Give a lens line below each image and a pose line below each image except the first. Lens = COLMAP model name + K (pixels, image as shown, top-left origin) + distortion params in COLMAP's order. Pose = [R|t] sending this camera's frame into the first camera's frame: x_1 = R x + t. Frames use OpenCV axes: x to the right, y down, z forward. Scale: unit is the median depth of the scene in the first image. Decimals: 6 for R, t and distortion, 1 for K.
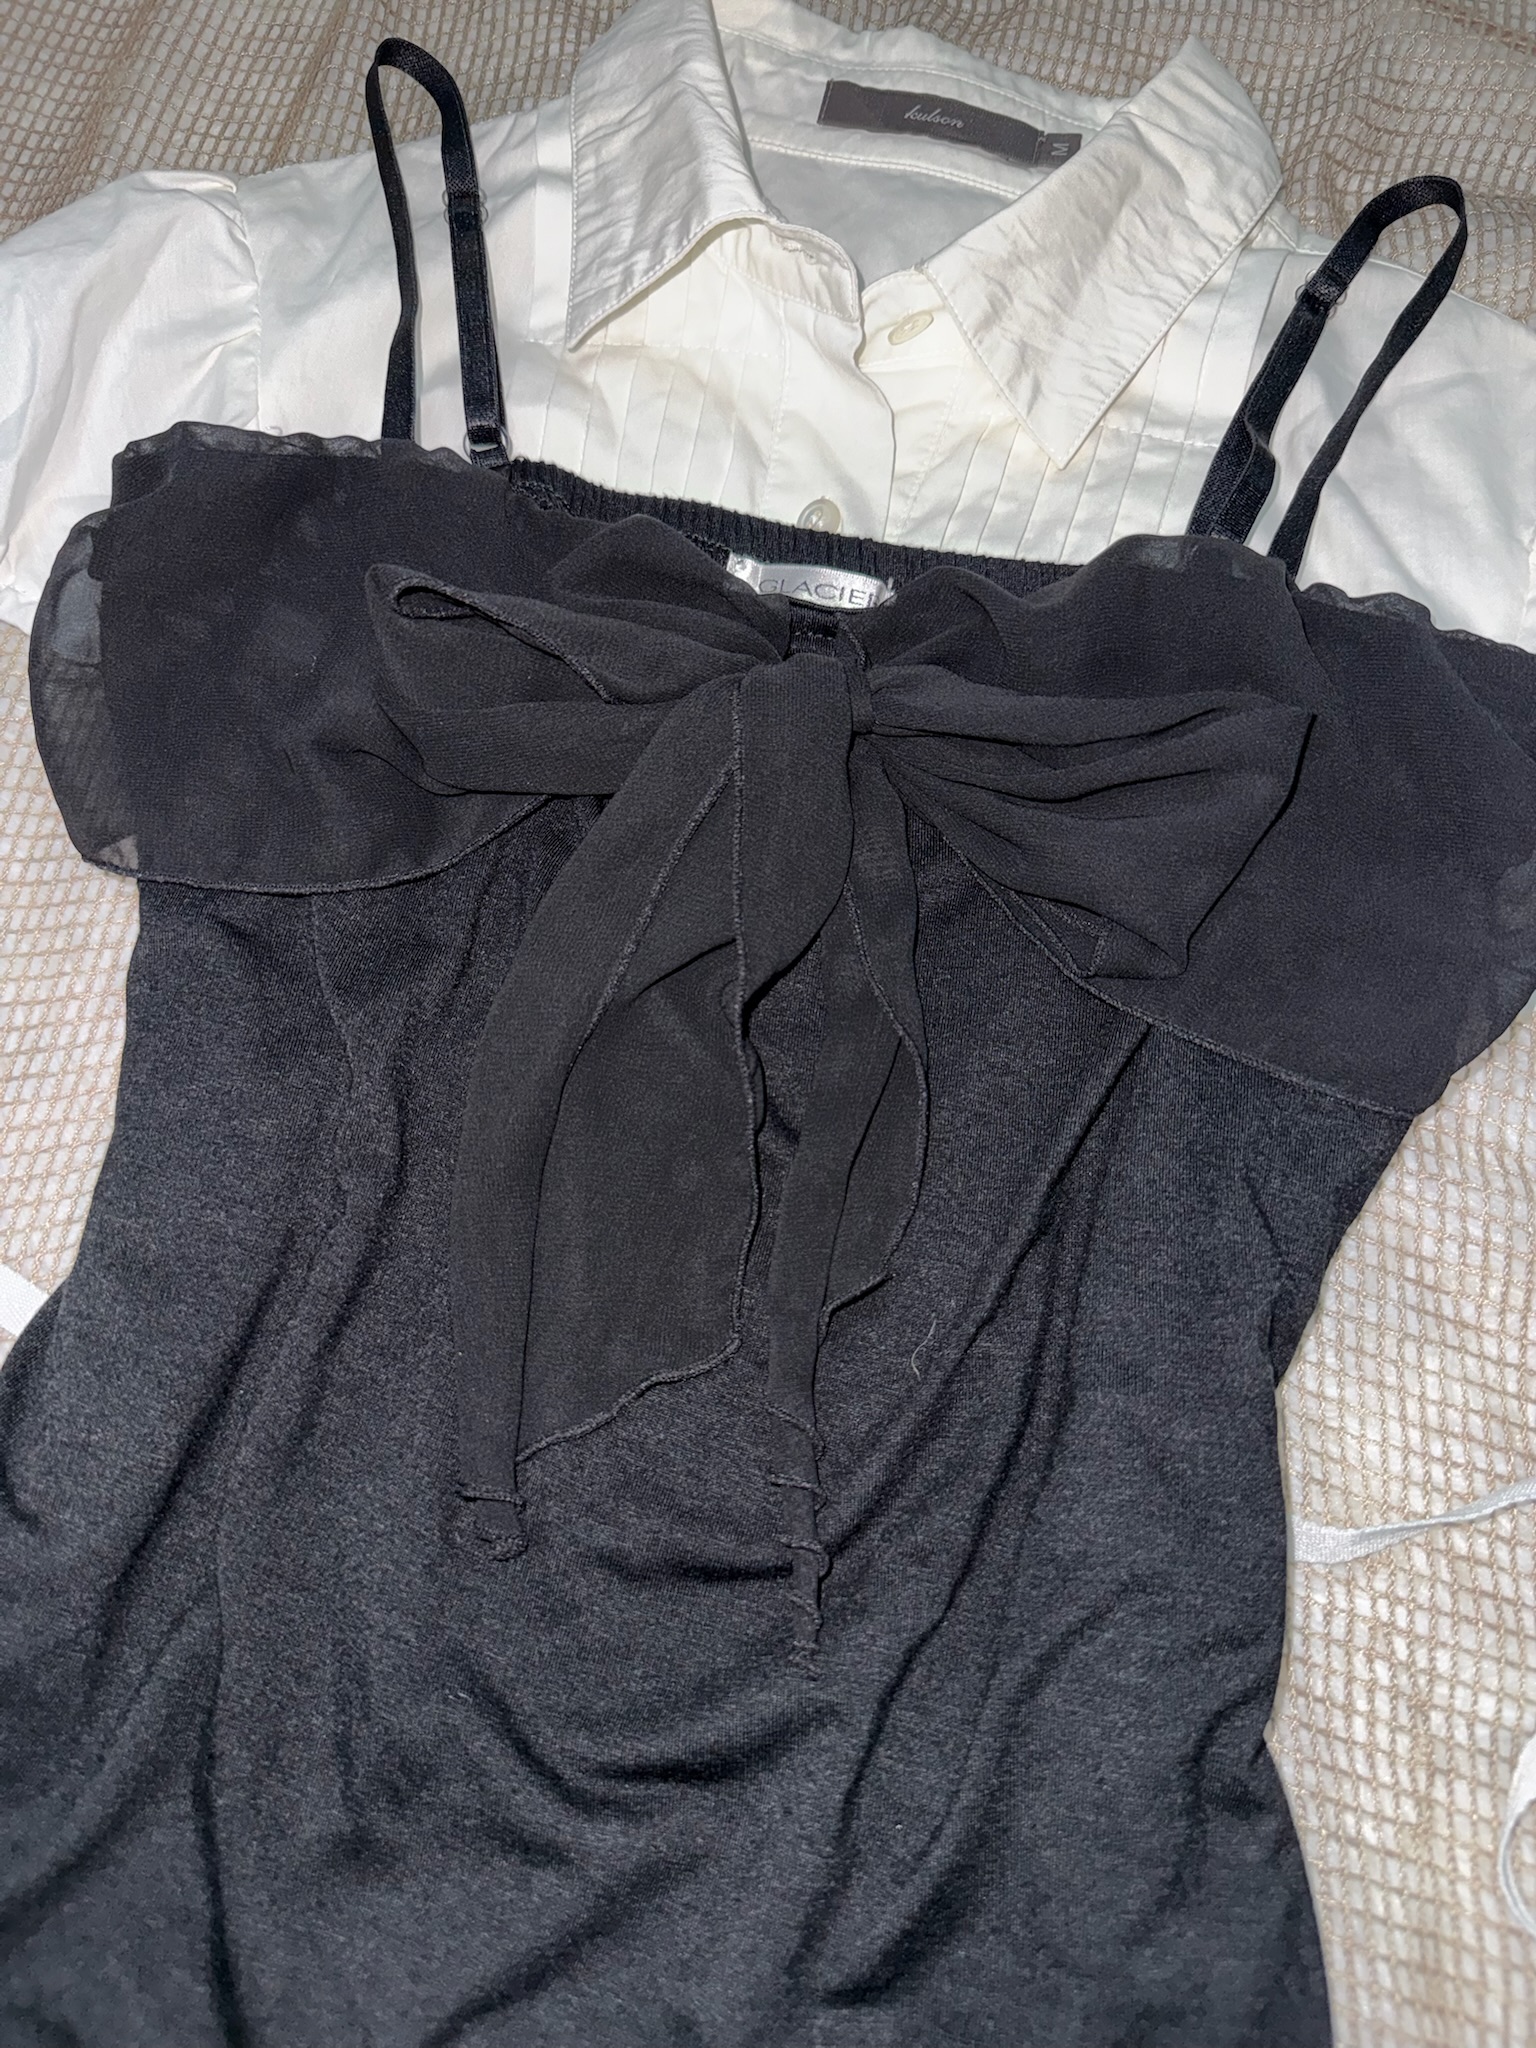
lens RADIAL K [[1403.3, 0, 753.1], [0, 1403.3, 1035.8], [0, 0, 1]] dist [-0.009514, 0.006815]
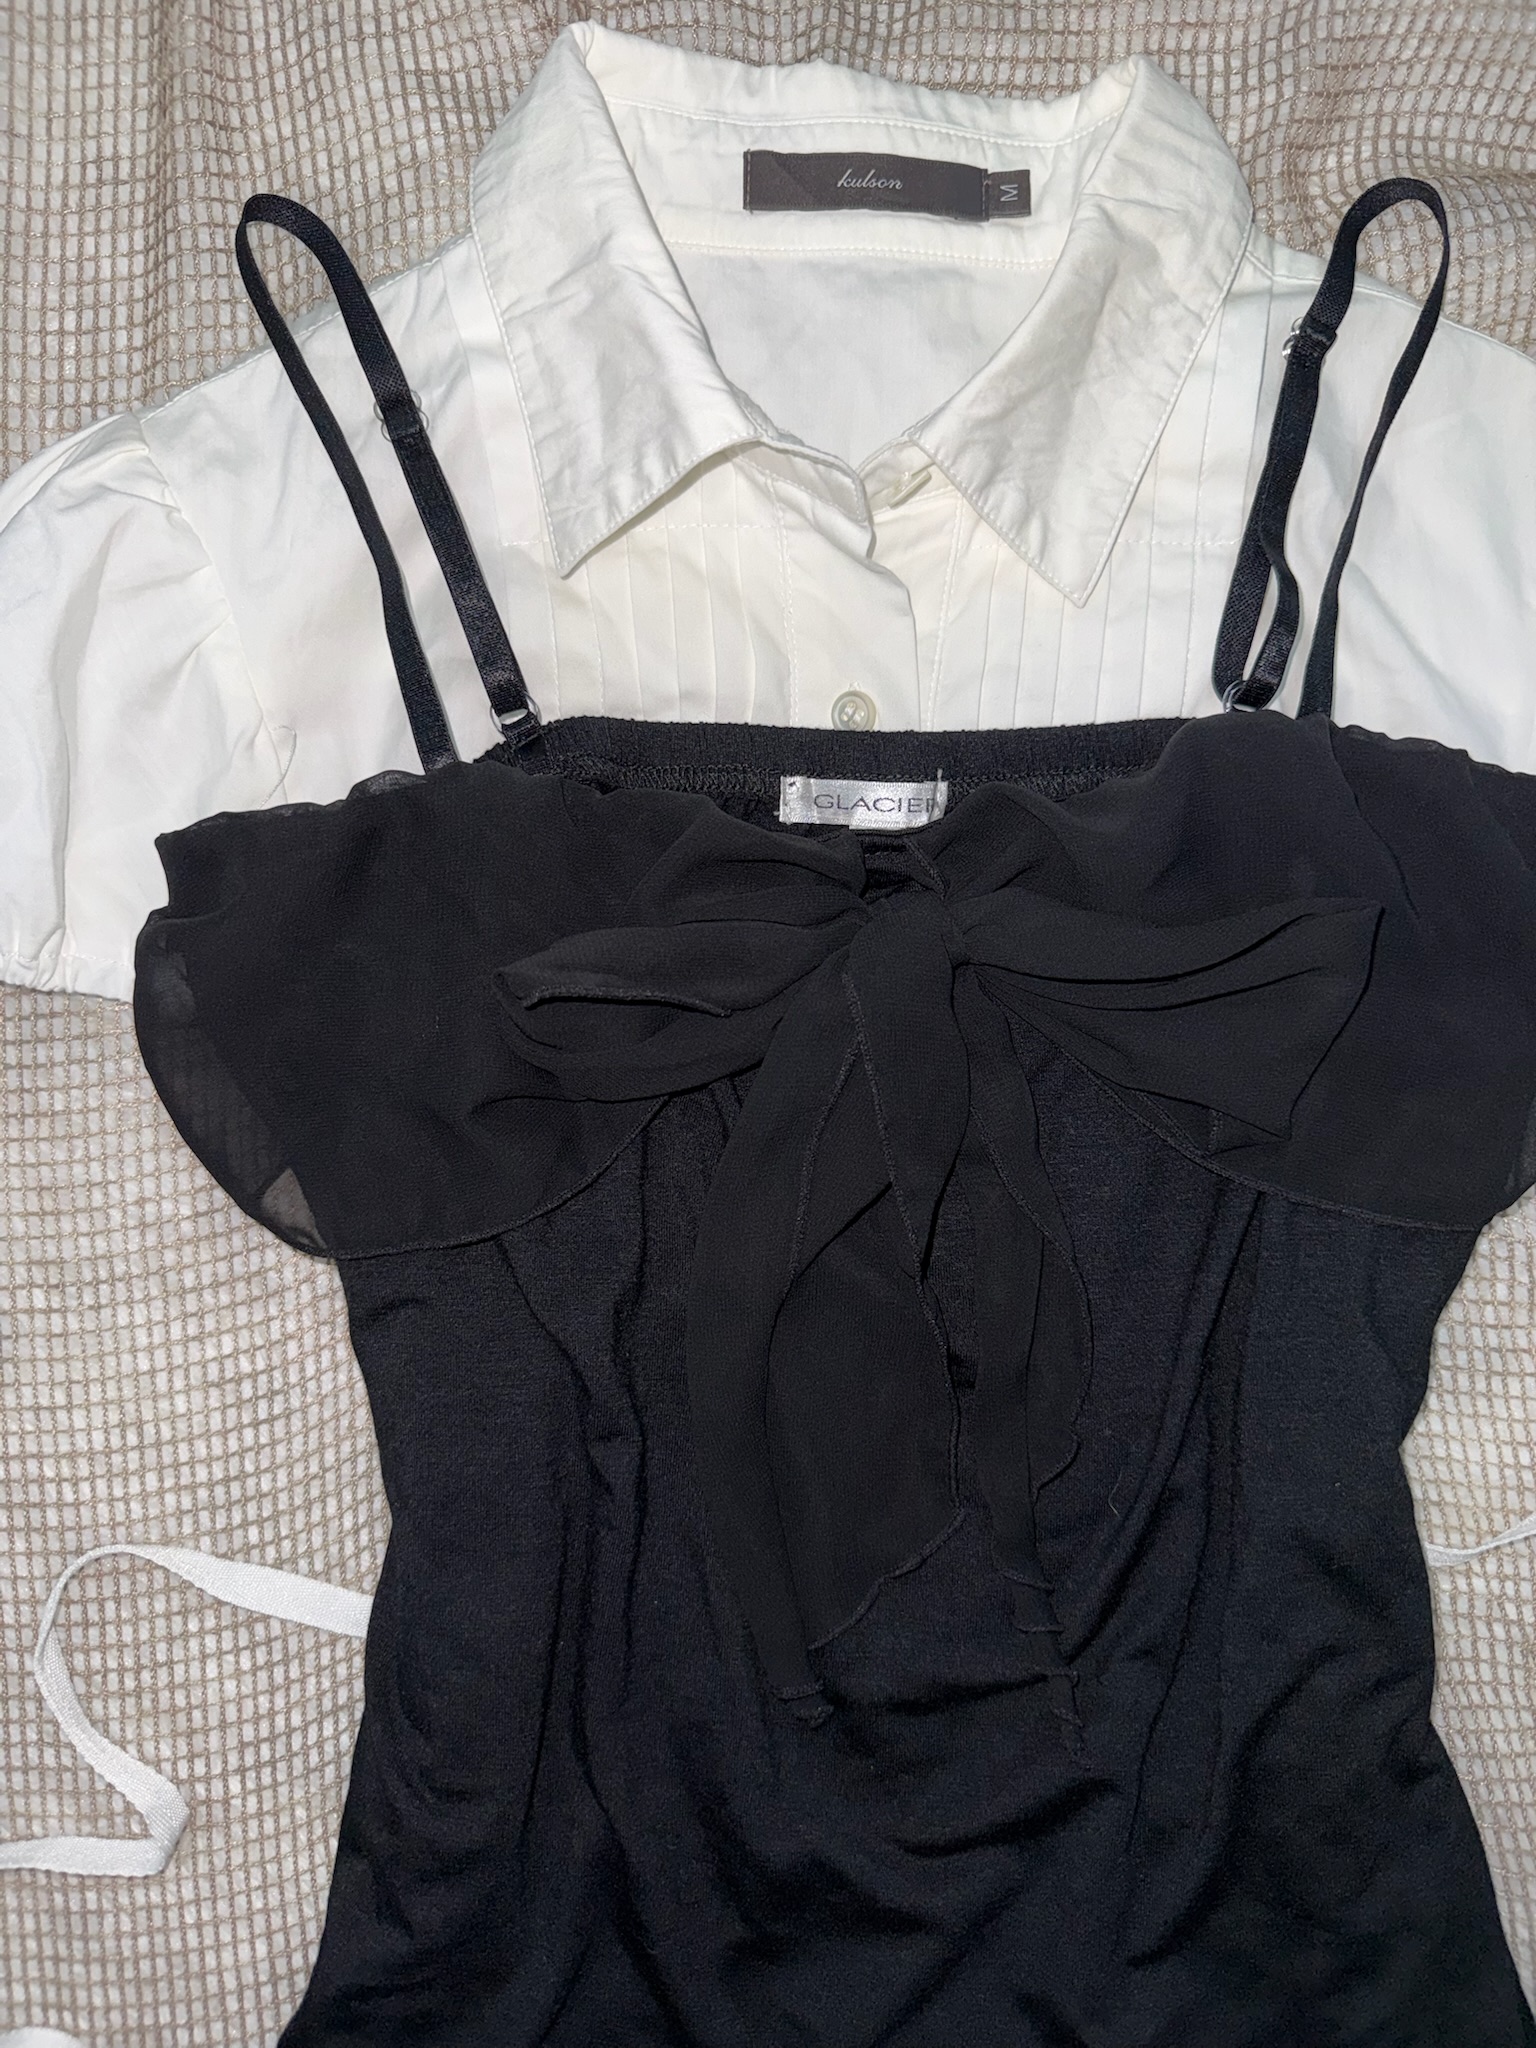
lens RADIAL K [[1410.5, 0, 772.5], [0, 1410.5, 1043.1], [0, 0, 1]] dist [0.012242, -0.007377]
pose [[0.973677, -0.224464, 0.039609, -0.108514], [0.204870, 0.938014, 0.279567, -0.460819], [-0.099906, -0.264093, 0.959309, -0.030190]]
